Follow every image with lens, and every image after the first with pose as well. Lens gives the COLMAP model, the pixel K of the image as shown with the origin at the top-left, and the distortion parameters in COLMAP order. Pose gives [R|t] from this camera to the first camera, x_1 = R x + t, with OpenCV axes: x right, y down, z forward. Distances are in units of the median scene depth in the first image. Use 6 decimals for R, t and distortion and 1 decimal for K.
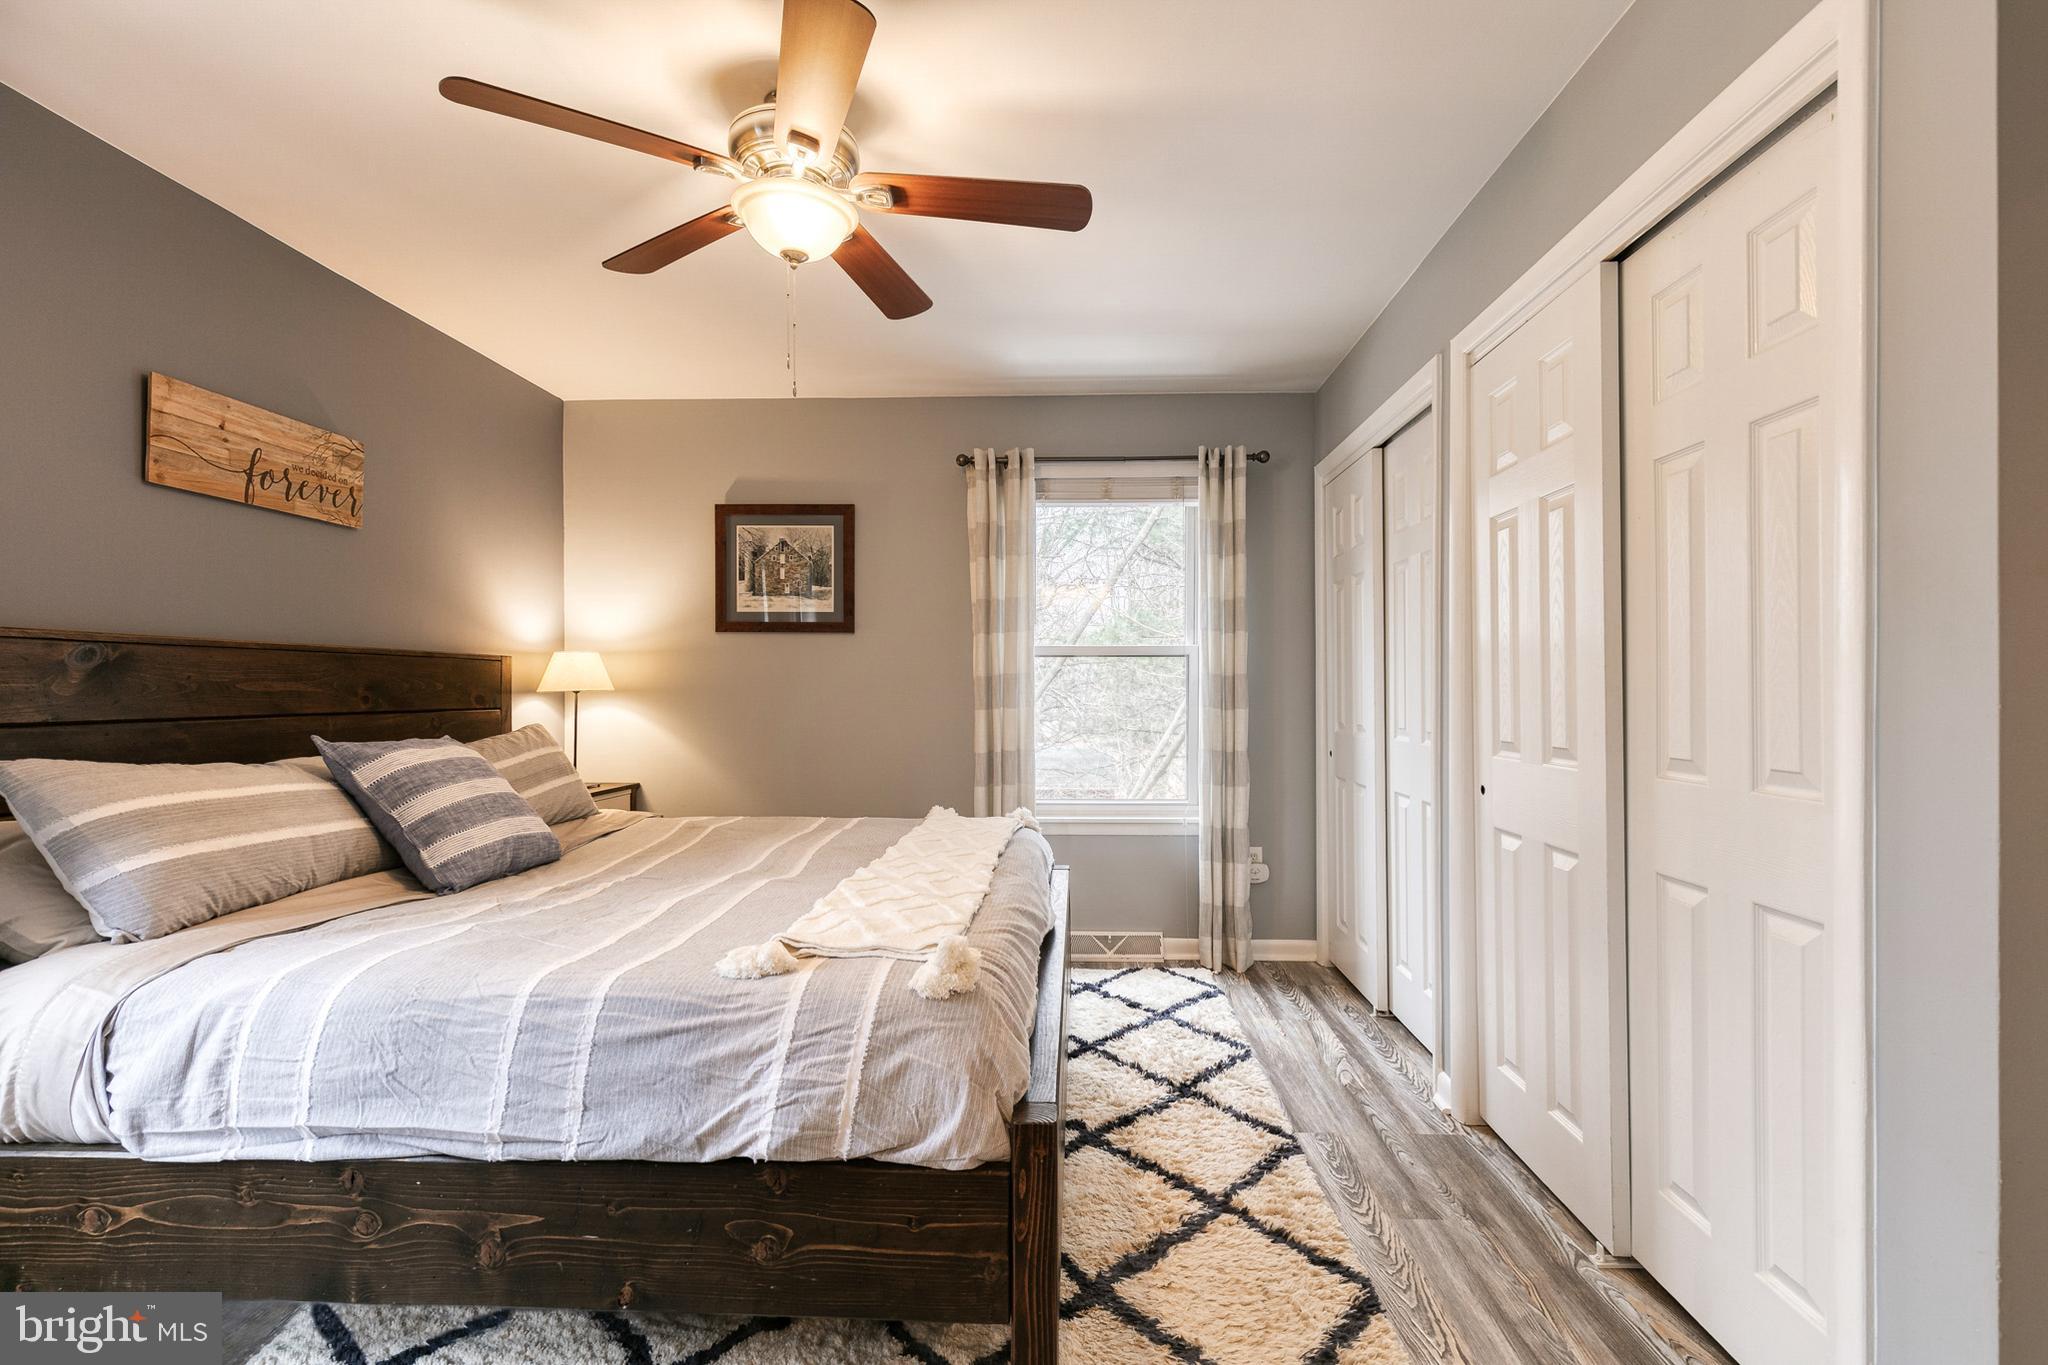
lens RADIAL K [[923.8, 0, 1027.3], [0, 923.8, 686.5], [0, 0, 1]] dist [0.011219, -0.002937]
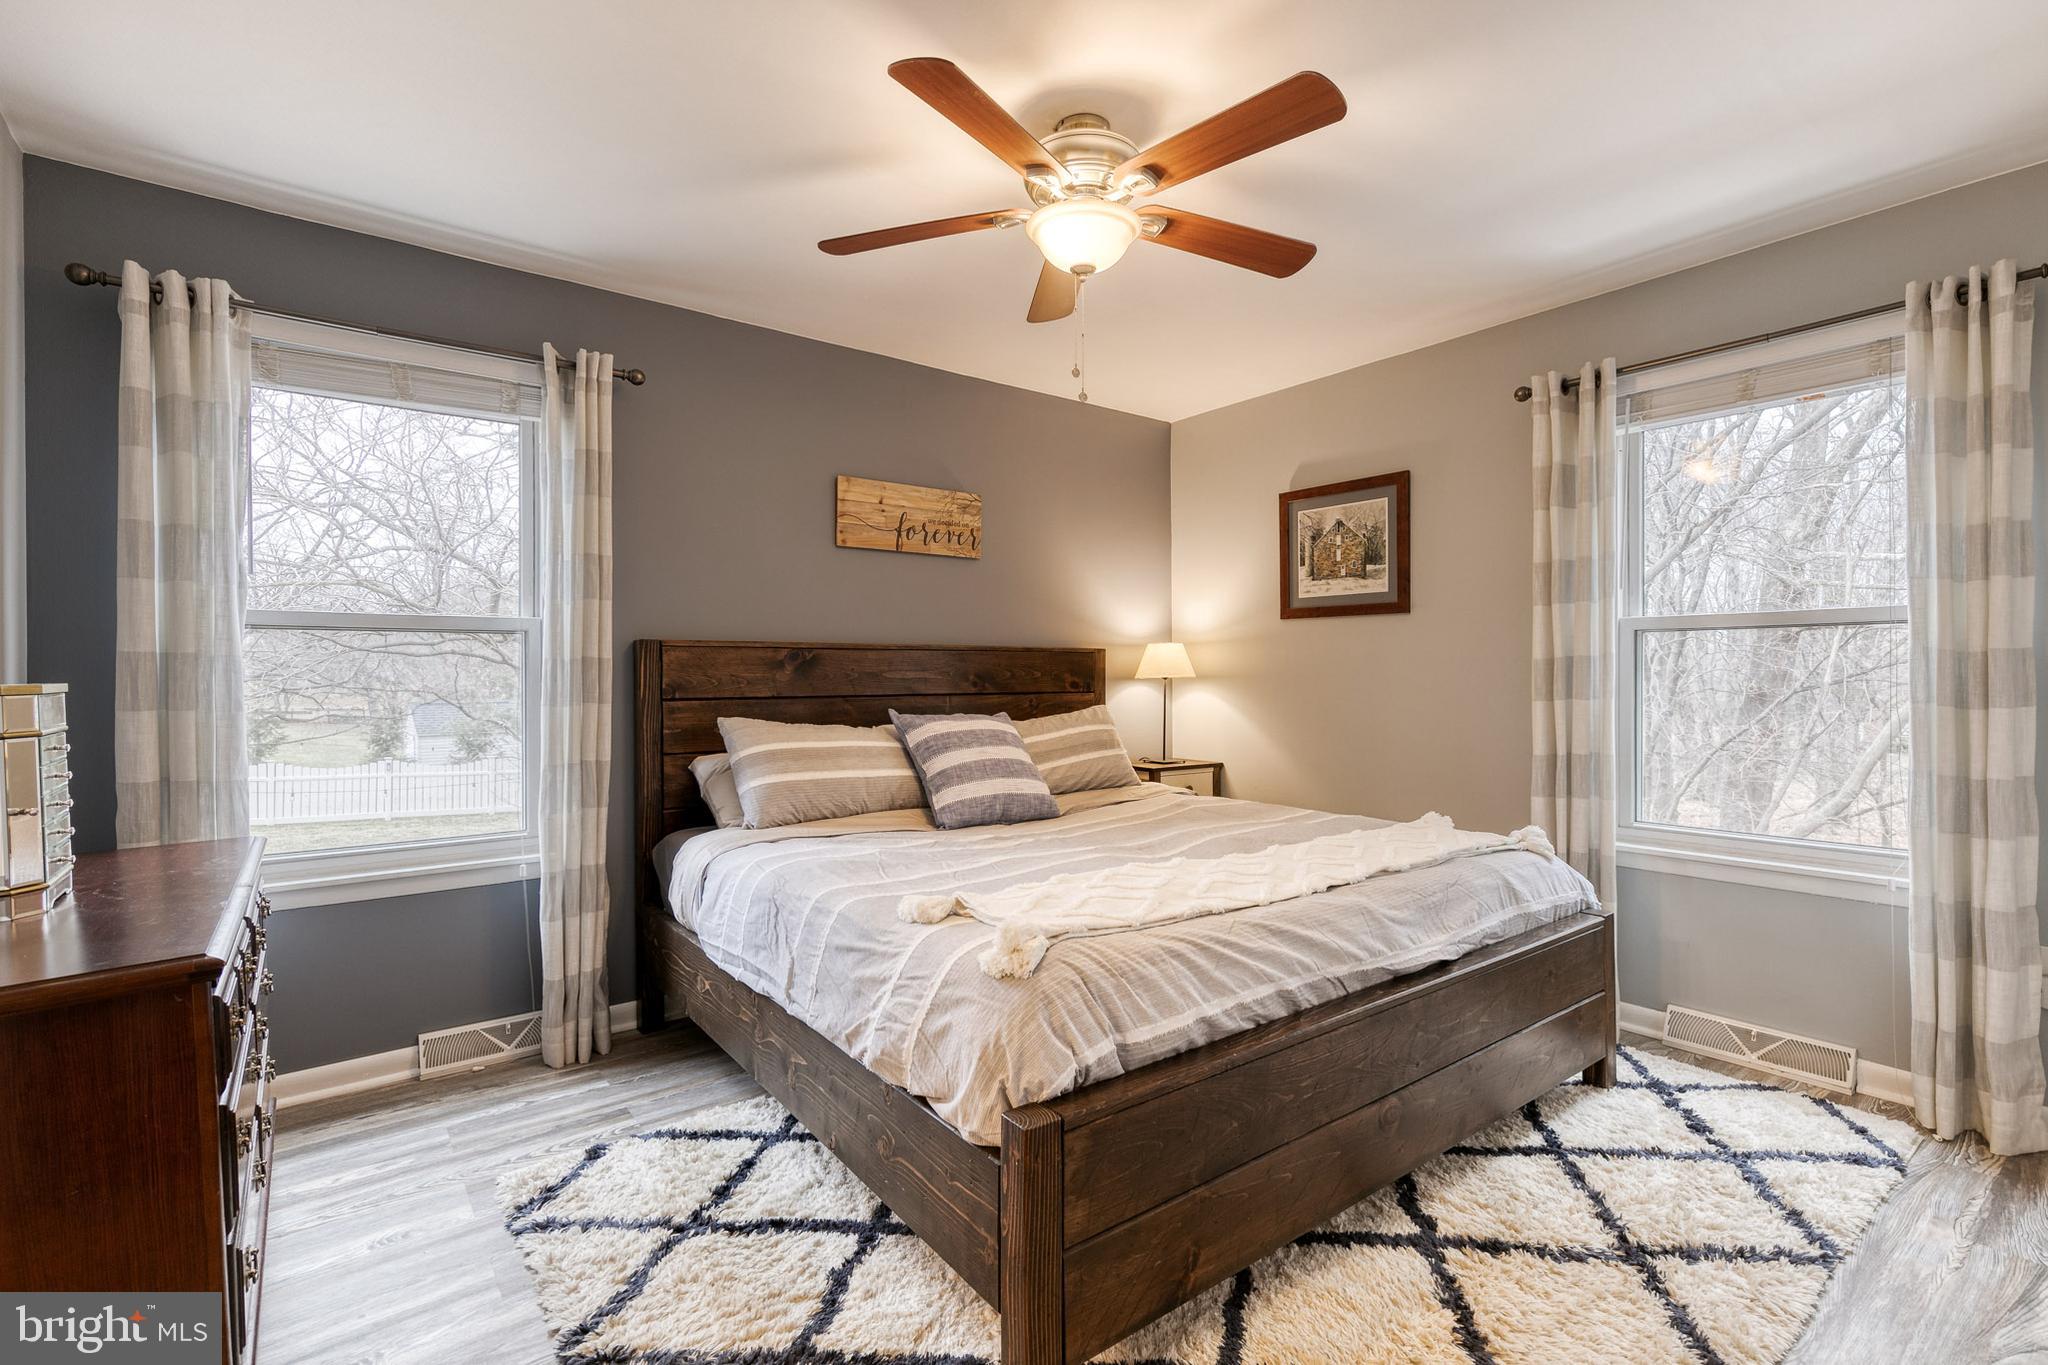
lens RADIAL K [[923.8, 0, 1025.0], [0, 923.8, 678.1], [0, 0, 1]] dist [0.011219, -0.002937]
pose [[0.645123, 0.000110, -0.764079, 0.367348], [0.004724, 0.999980, 0.004132, -0.000273], [0.764064, -0.006275, 0.645110, 0.184670]]
